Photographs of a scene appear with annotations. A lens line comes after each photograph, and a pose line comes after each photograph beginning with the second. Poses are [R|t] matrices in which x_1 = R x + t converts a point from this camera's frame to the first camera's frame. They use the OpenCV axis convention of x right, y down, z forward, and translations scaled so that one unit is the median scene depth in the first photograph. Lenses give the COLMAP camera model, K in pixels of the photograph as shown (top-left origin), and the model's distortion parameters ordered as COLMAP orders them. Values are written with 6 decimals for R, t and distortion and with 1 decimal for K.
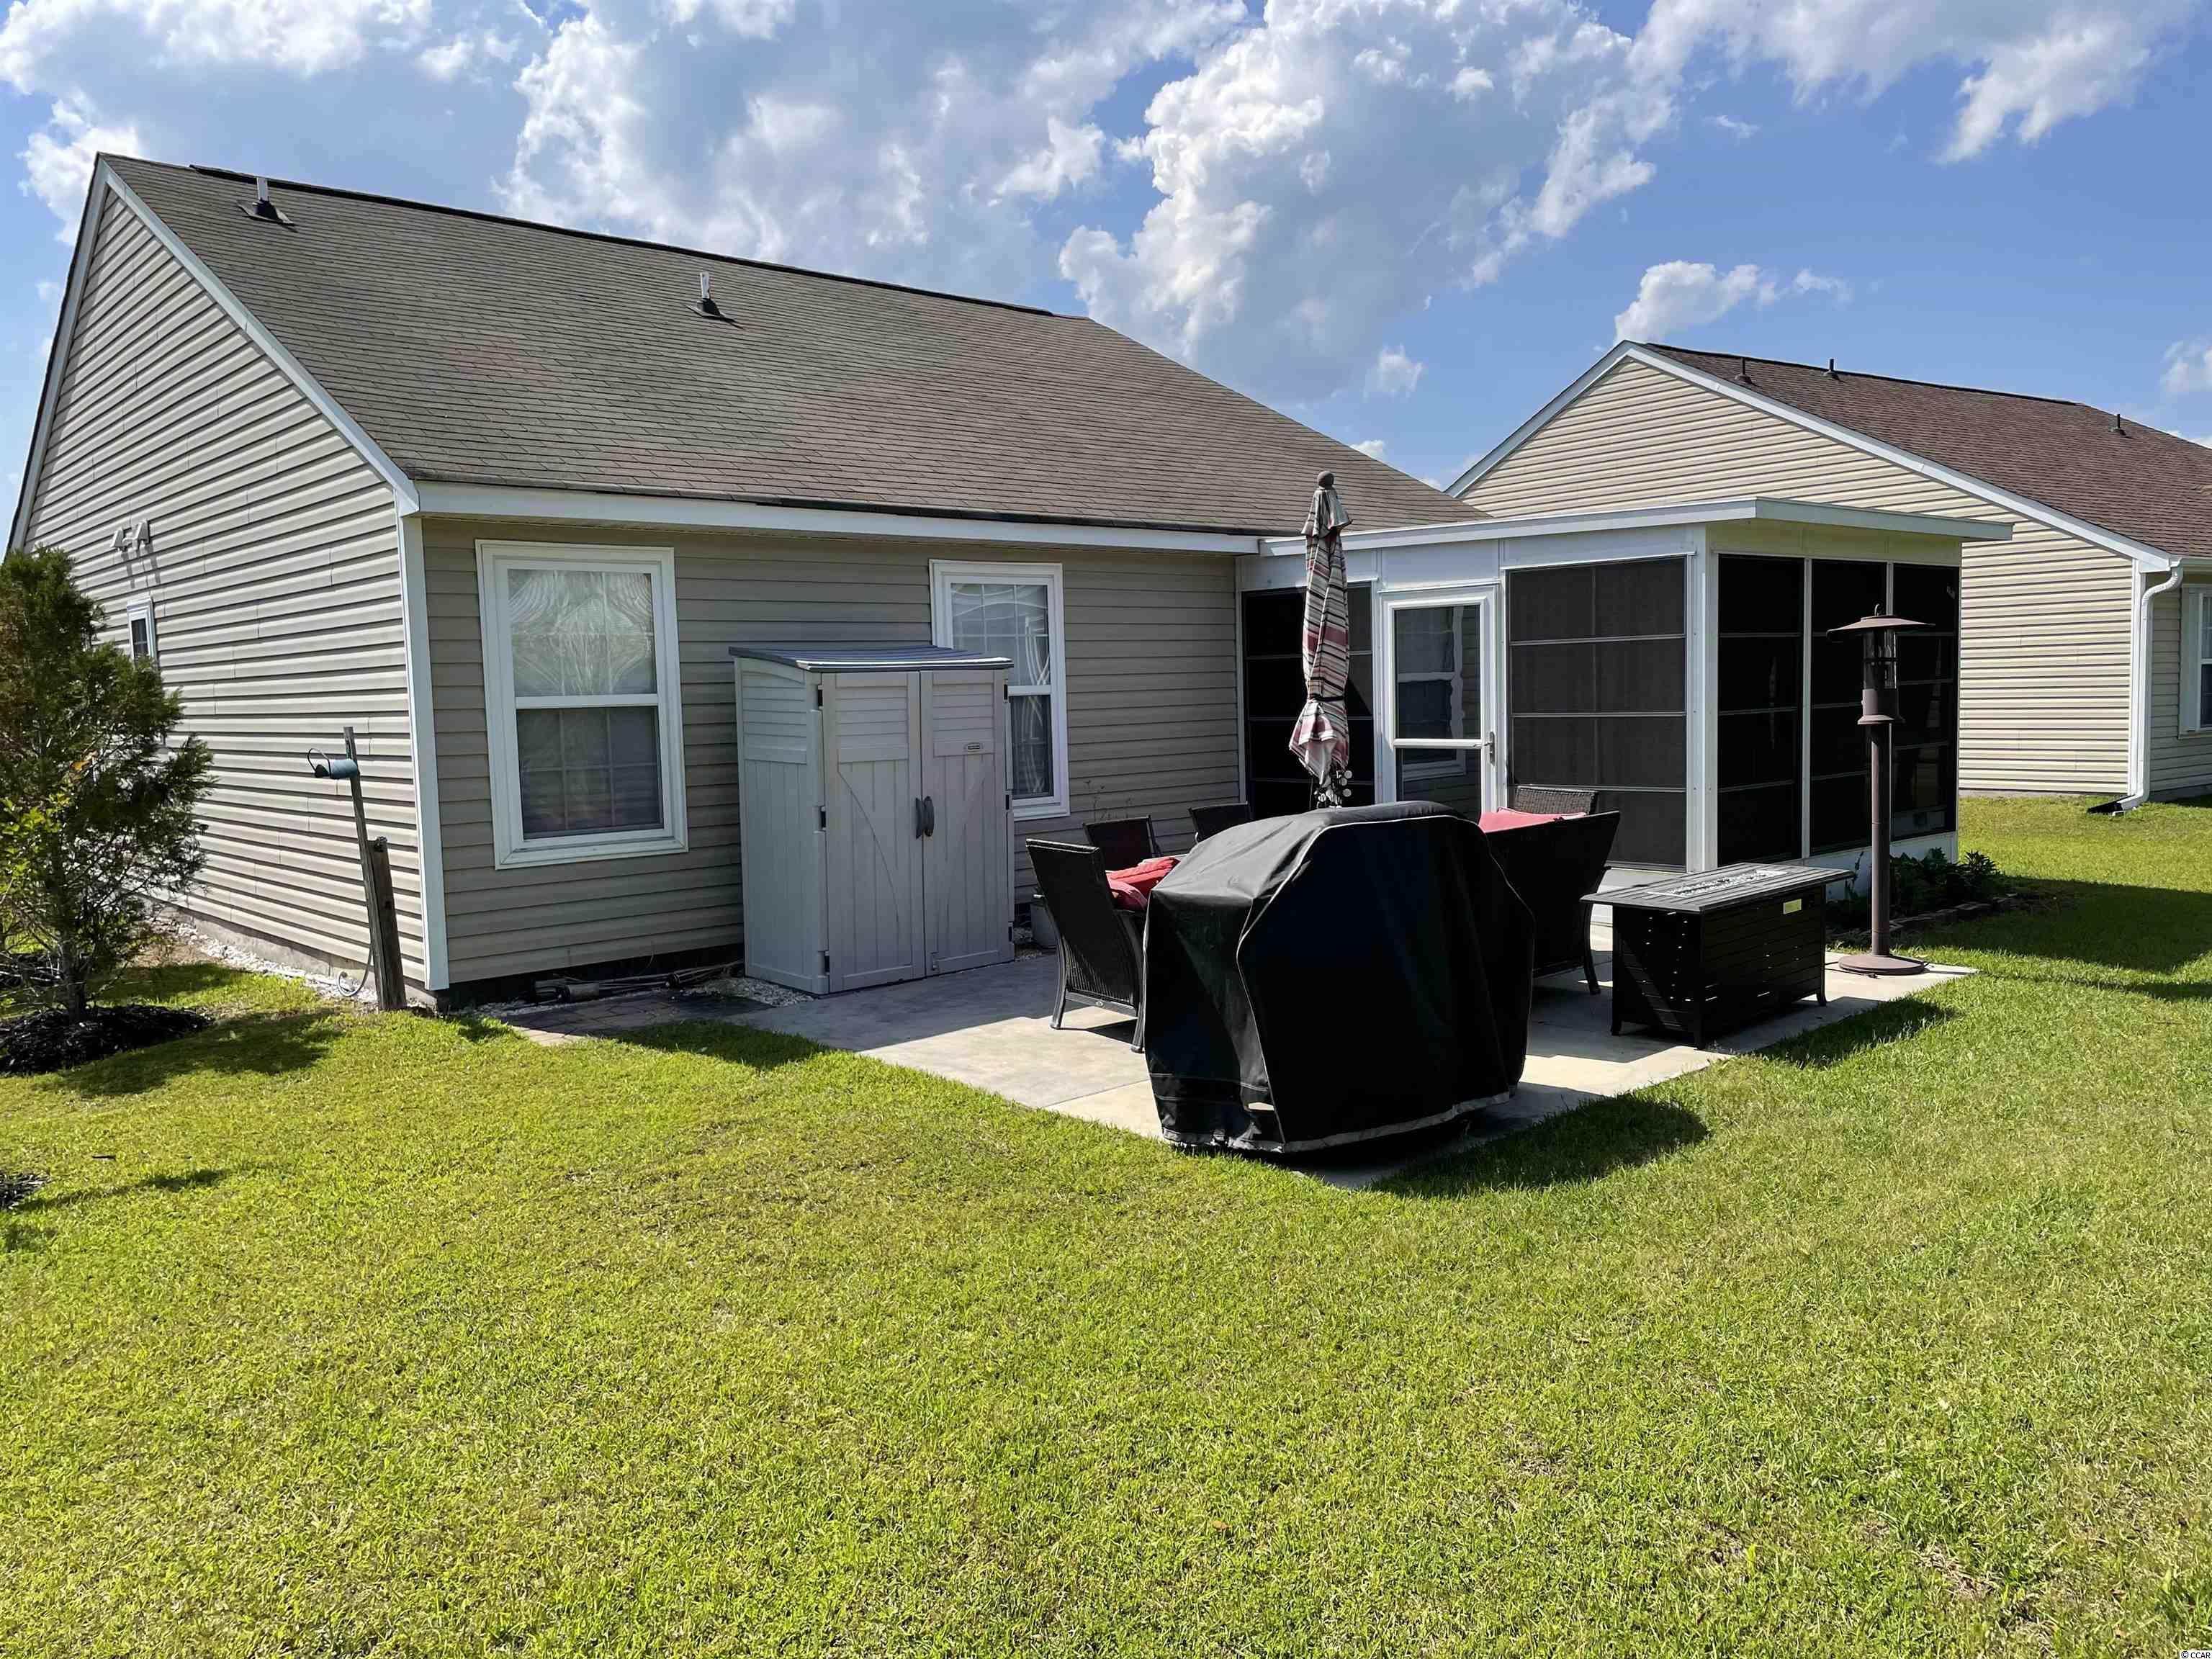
lens RADIAL K [[1661.3, 0, 1159.0], [0, 1661.3, 815.9], [0, 0, 1]] dist [-0.000634, -0.001838]
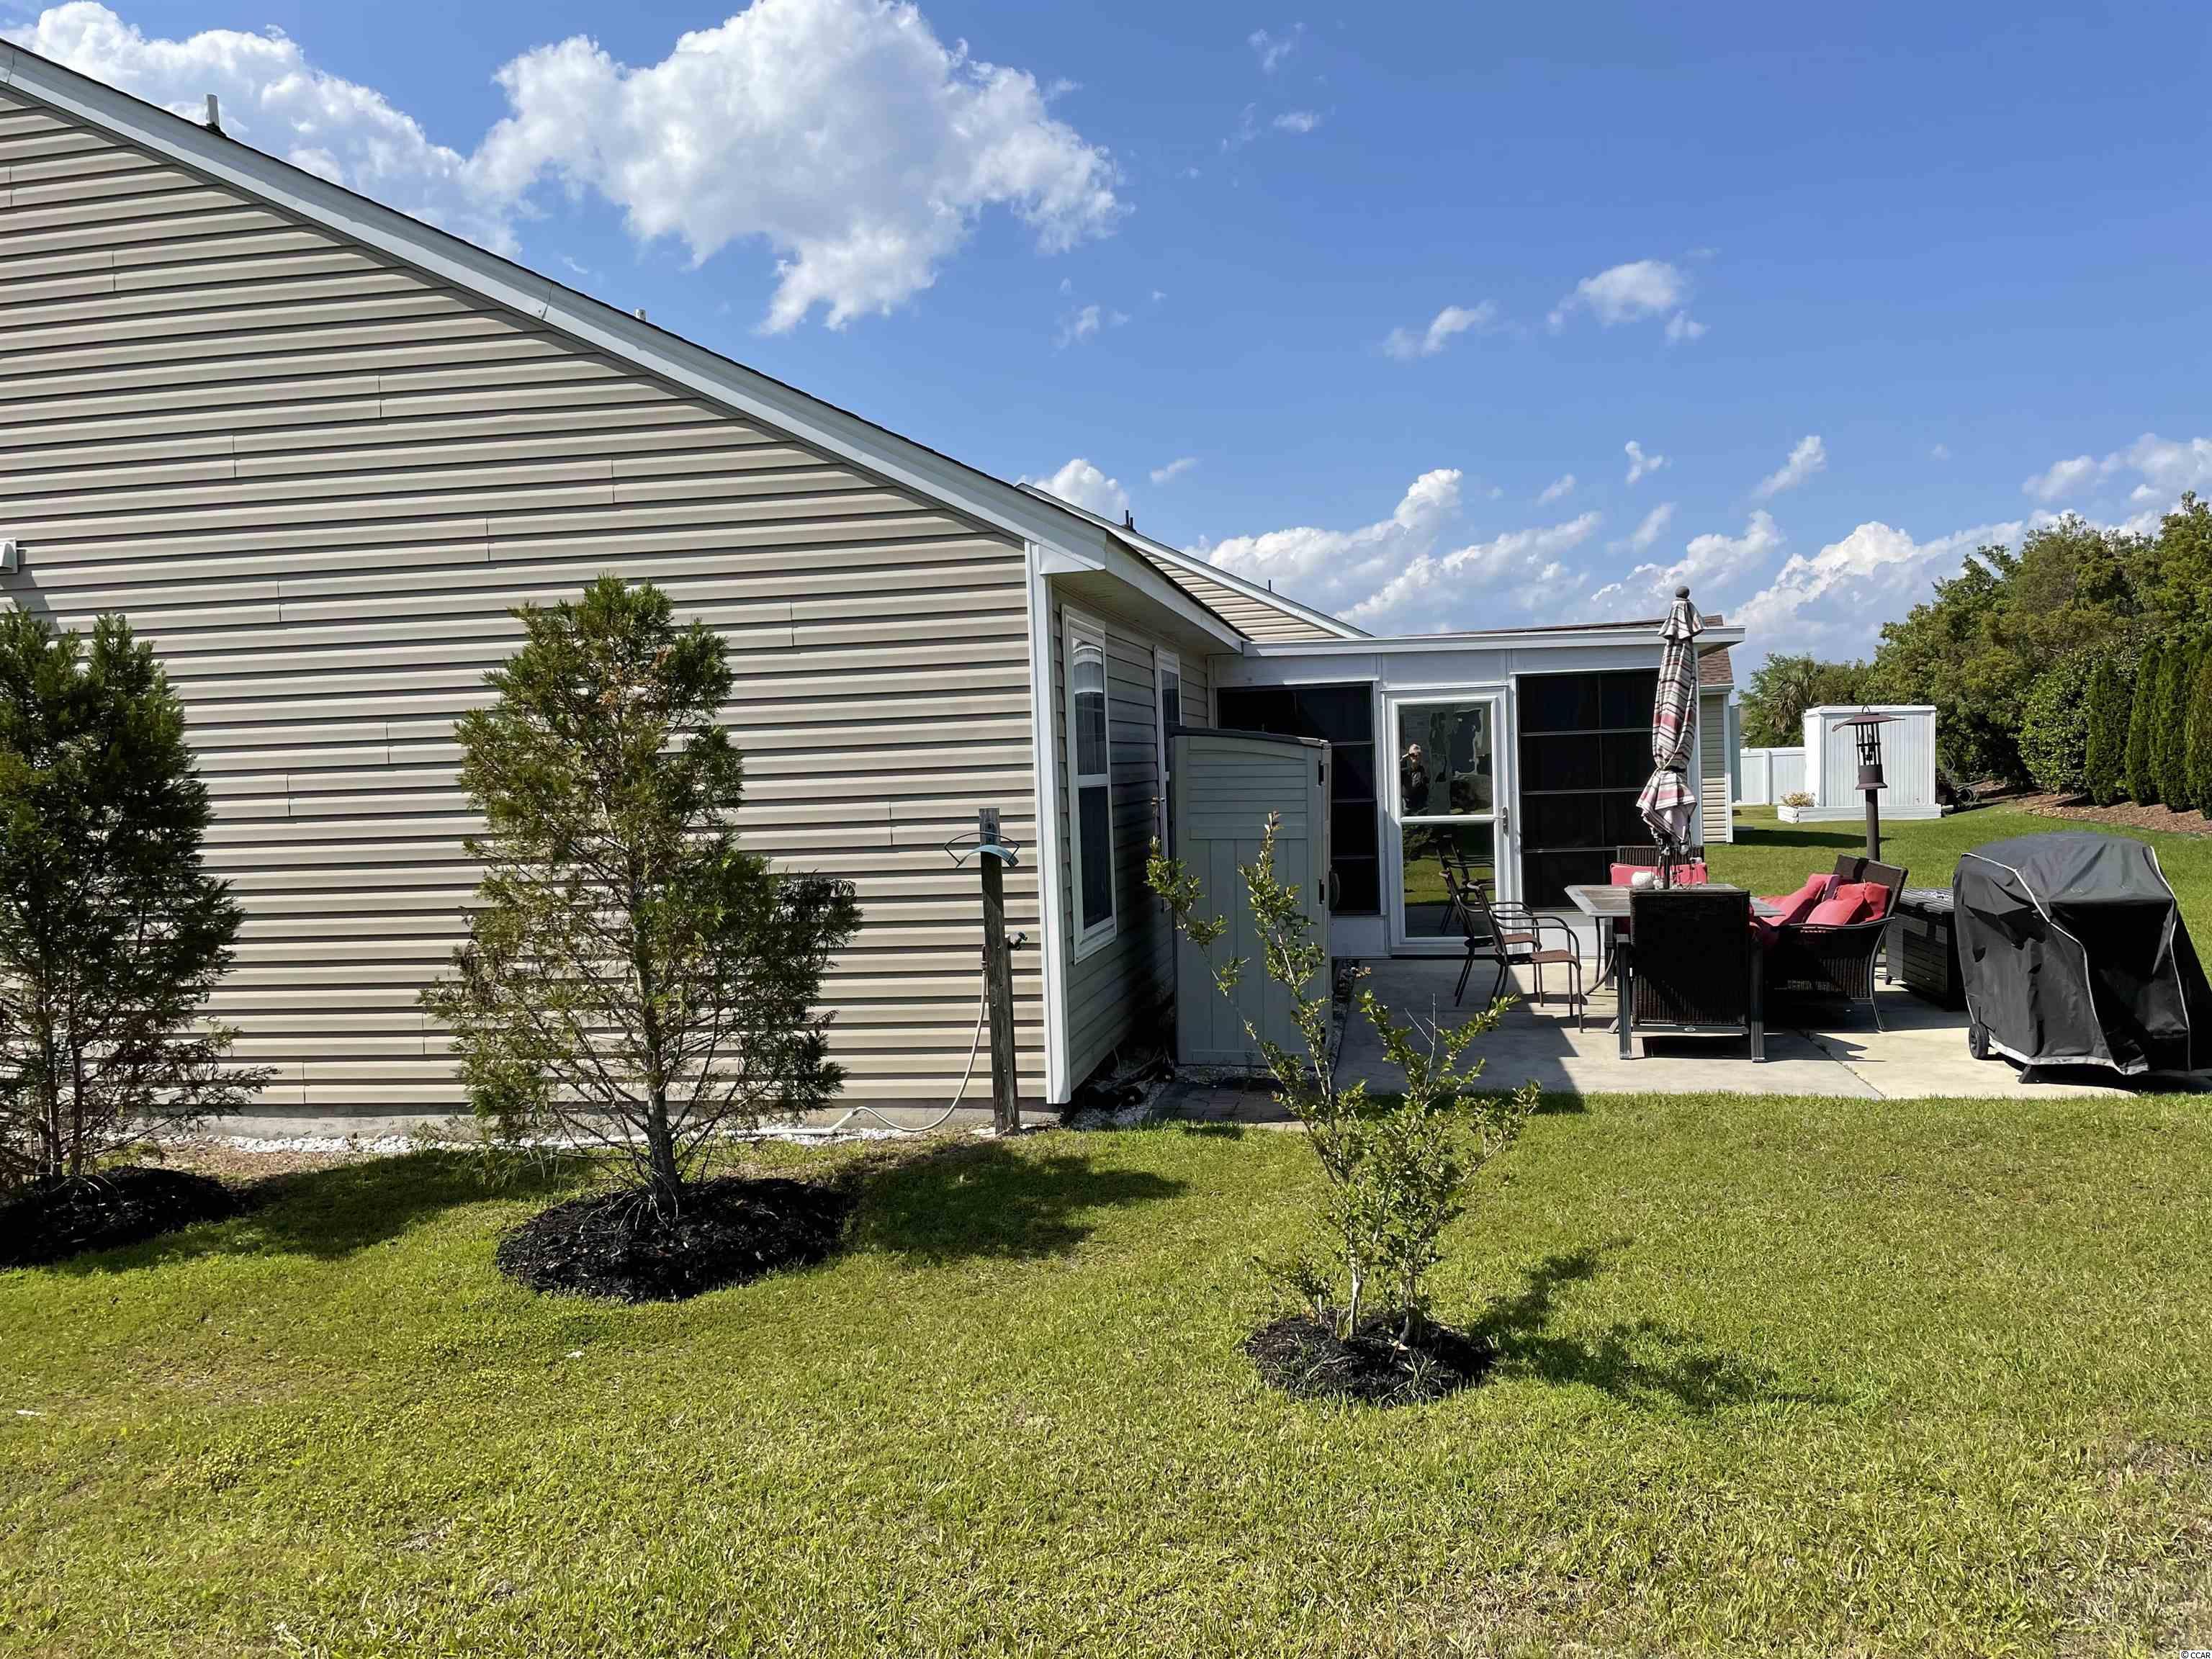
lens RADIAL K [[1680.3, 0, 1042.9], [0, 1680.3, 834.5], [0, 0, 1]] dist [0.111133, -0.194026]
pose [[0.778153, -0.024878, 0.627582, -0.822320], [0.066076, 0.996913, -0.042410, -0.001385], [-0.624590, 0.074469, 0.777394, 0.250474]]
